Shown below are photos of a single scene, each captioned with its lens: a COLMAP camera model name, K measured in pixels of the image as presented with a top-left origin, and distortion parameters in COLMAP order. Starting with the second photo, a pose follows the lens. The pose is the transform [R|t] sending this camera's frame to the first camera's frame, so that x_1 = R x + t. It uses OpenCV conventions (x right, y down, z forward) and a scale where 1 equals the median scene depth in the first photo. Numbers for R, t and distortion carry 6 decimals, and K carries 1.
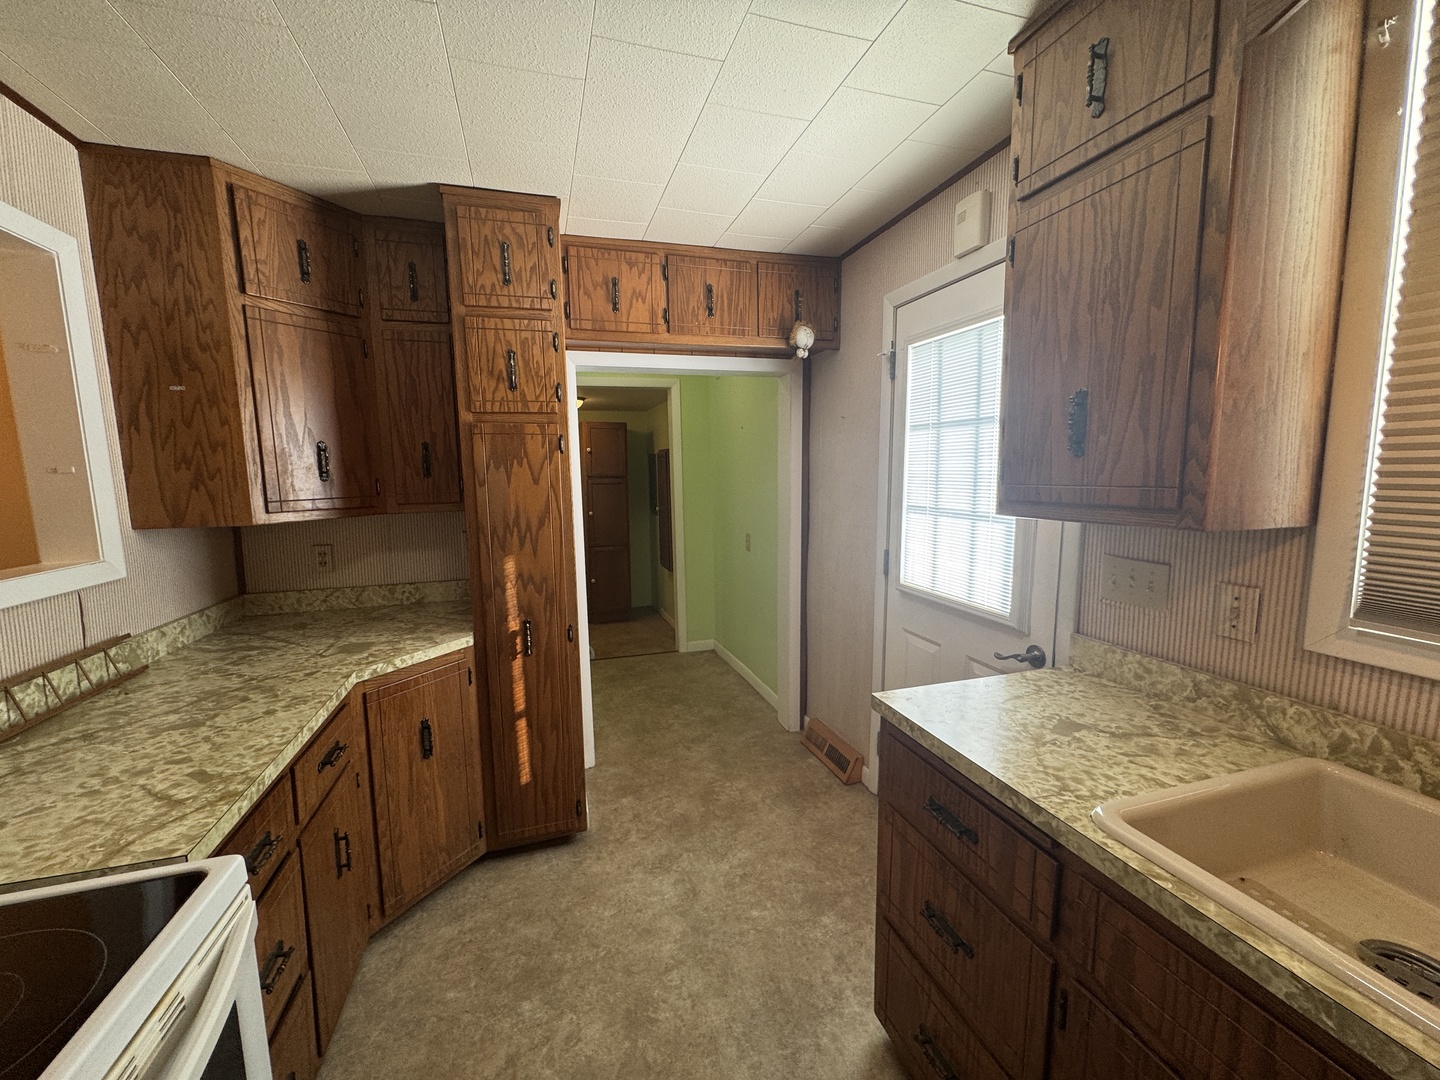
lens RADIAL K [[572.3, 0, 720.7], [0, 572.3, 538.4], [0, 0, 1]] dist [-0.004221, 0.000423]
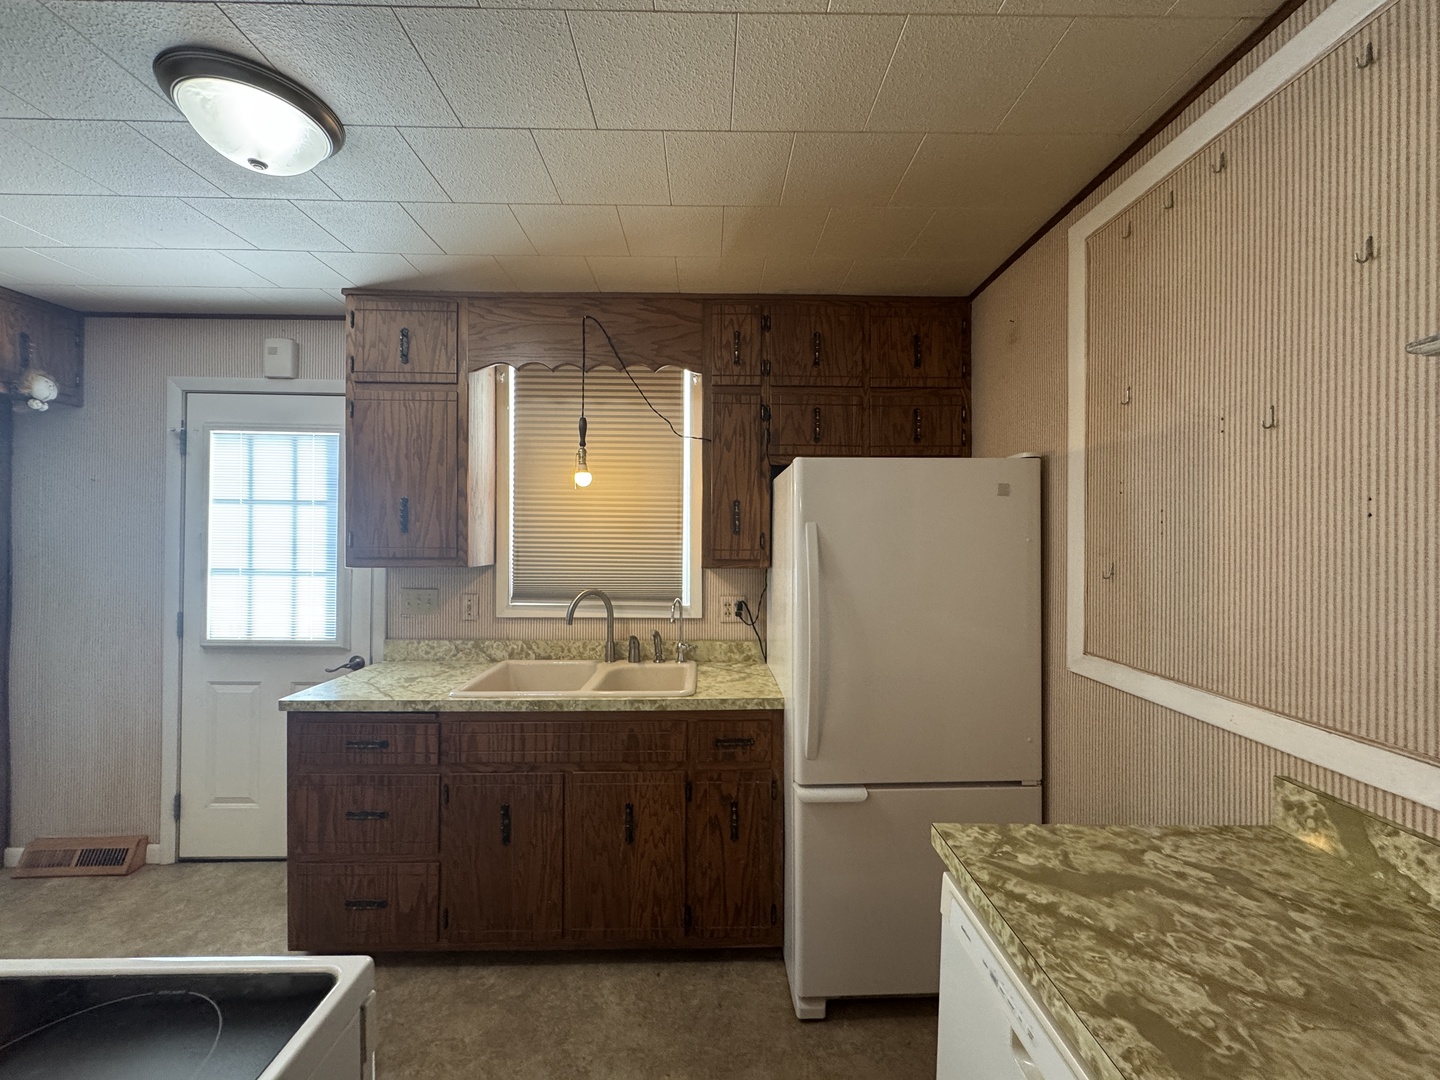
lens RADIAL K [[572.3, 0, 717.7], [0, 572.3, 535.7], [0, 0, 1]] dist [-0.004221, 0.000423]
pose [[0.280082, 0.013832, 0.959876, -0.827889], [0.102829, 0.993711, -0.044324, 0.051953], [-0.954453, 0.111118, 0.276898, -0.466048]]
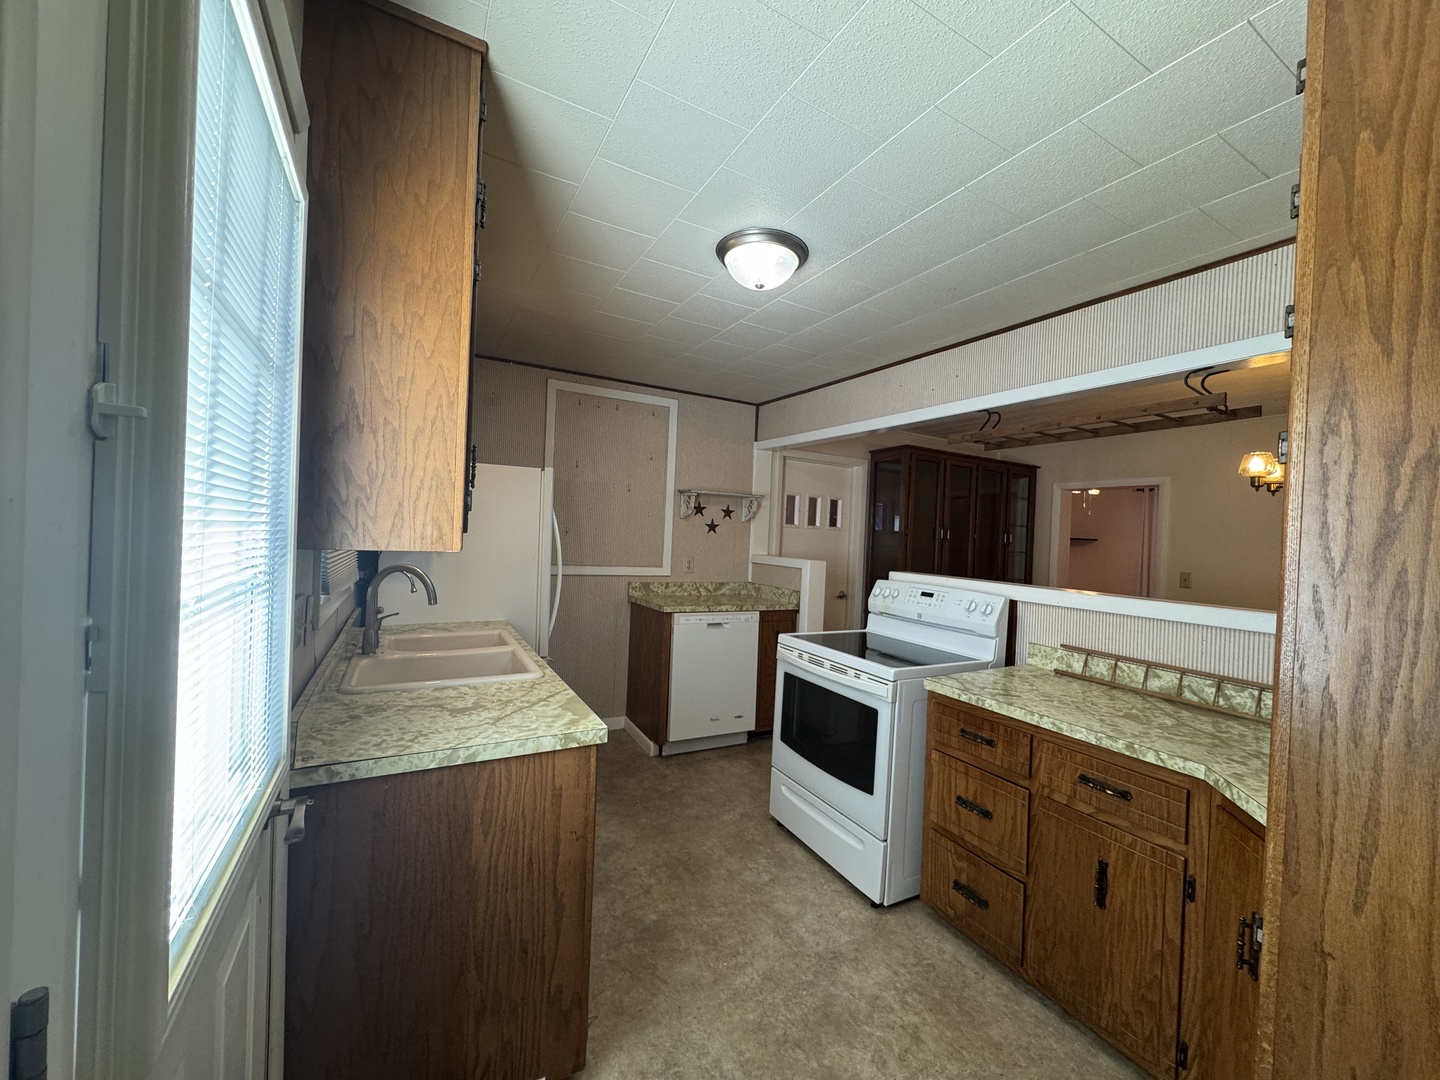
lens RADIAL K [[572.3, 0, 719.0], [0, 572.3, 540.3], [0, 0, 1]] dist [-0.004221, 0.000423]
pose [[-0.981727, -0.029573, -0.187980, 0.294477], [-0.054396, 0.990243, 0.128299, -0.212642], [0.182352, 0.136180, -0.973757, 2.142449]]
